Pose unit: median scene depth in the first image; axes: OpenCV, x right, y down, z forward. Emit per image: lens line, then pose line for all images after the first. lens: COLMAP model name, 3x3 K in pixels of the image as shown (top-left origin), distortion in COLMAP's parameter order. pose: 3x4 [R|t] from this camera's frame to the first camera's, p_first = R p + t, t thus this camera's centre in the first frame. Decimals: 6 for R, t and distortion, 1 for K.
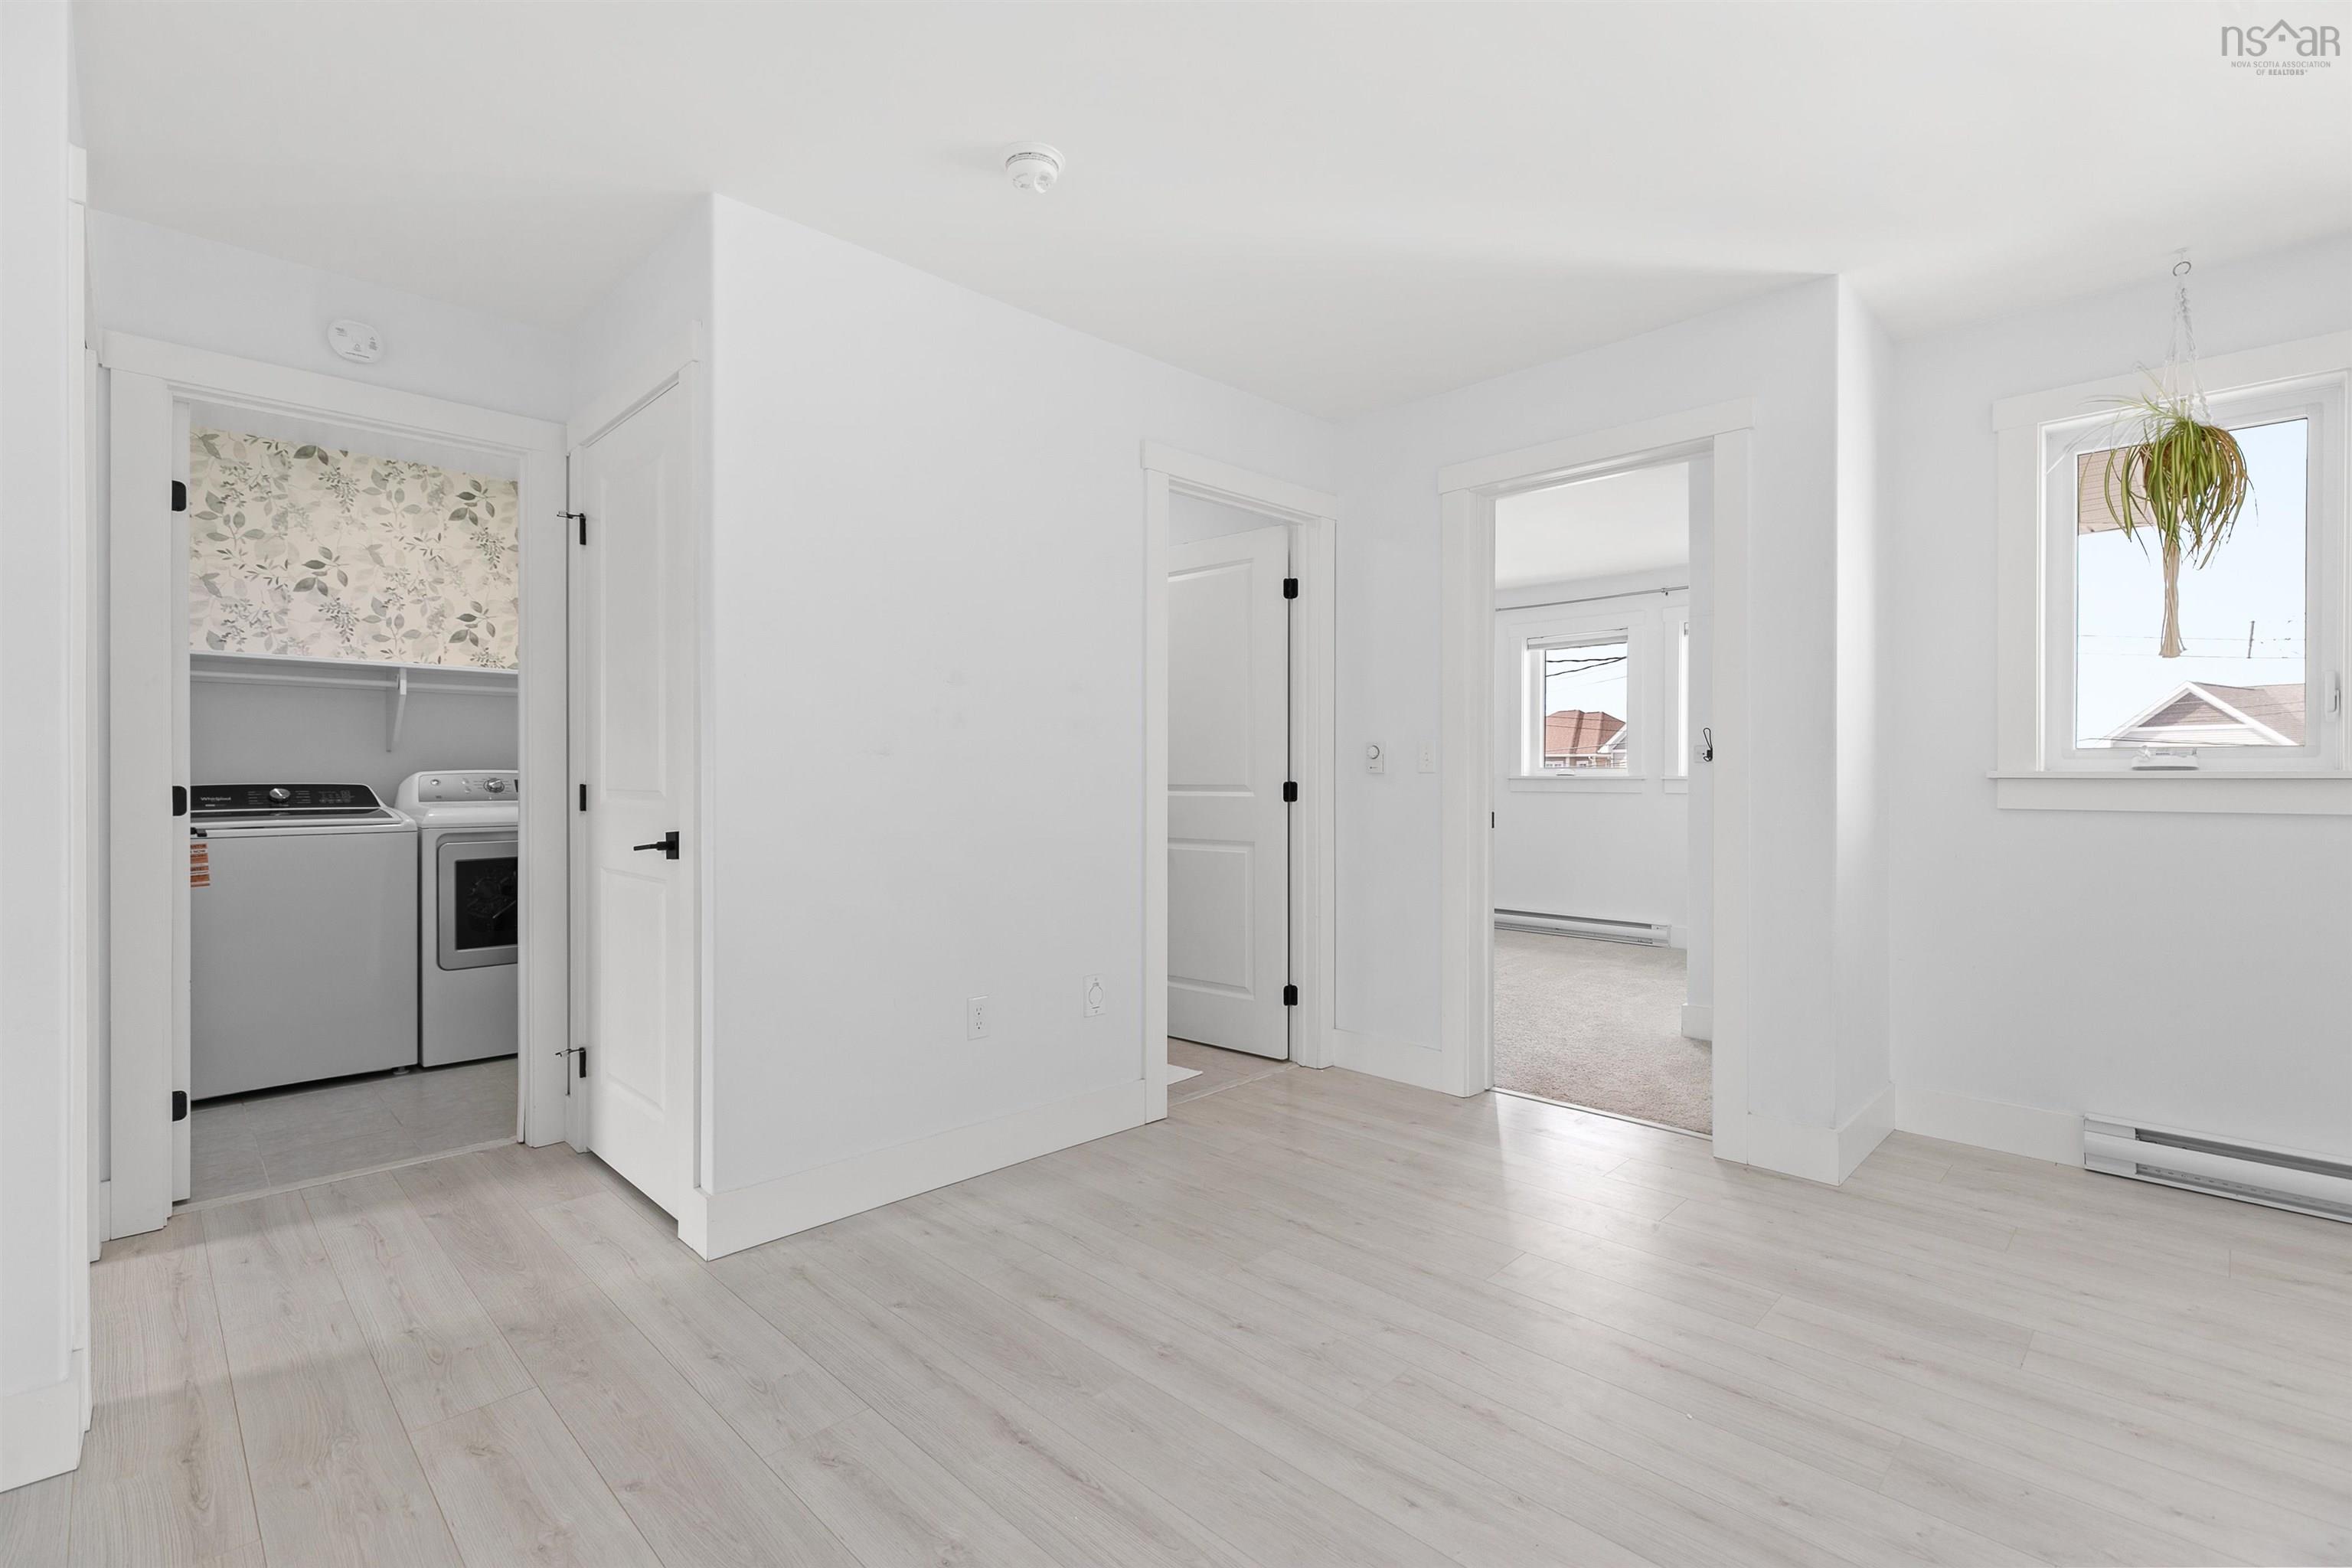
lens RADIAL K [[1083.6, 0, 1175.9], [0, 1083.6, 773.1], [0, 0, 1]] dist [0.000061, -0.000313]
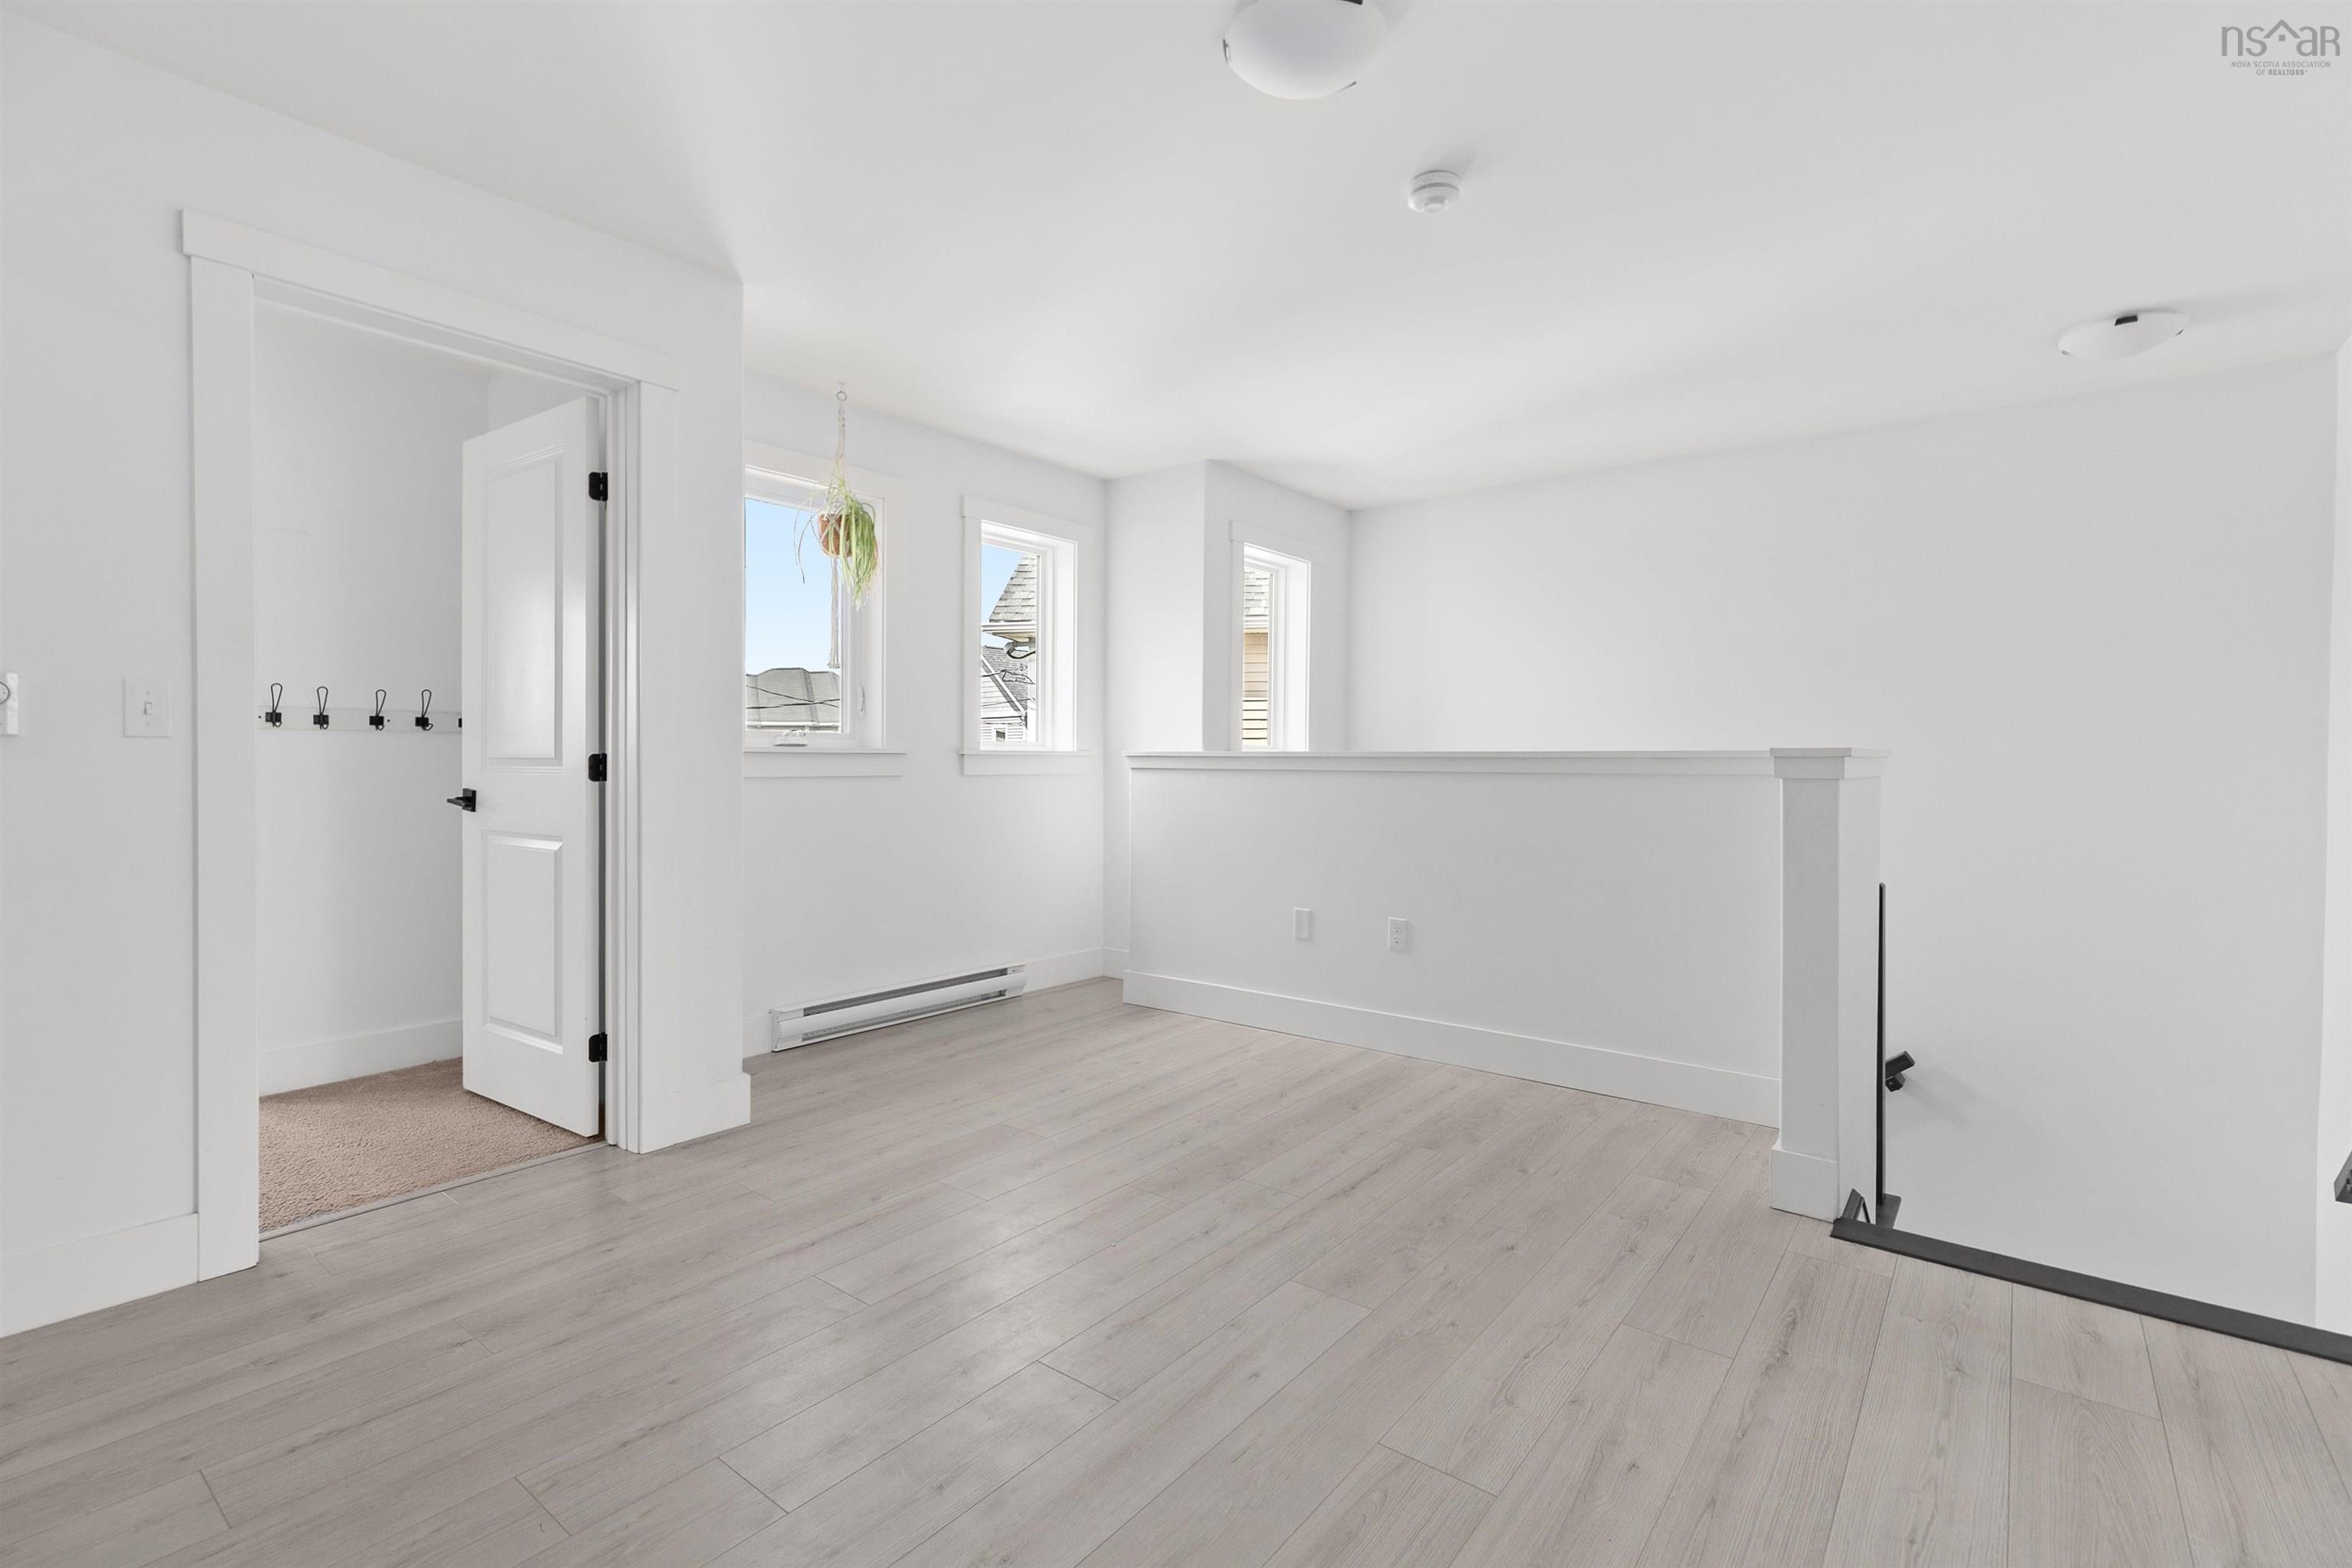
lens RADIAL K [[1083.6, 0, 1174.5], [0, 1083.6, 773.1], [0, 0, 1]] dist [0.000061, -0.000313]
pose [[-0.137279, -0.015003, 0.990419, -0.537331], [-0.005509, 0.999881, 0.014383, 0.008821], [-0.990517, -0.003482, -0.137346, 0.737200]]
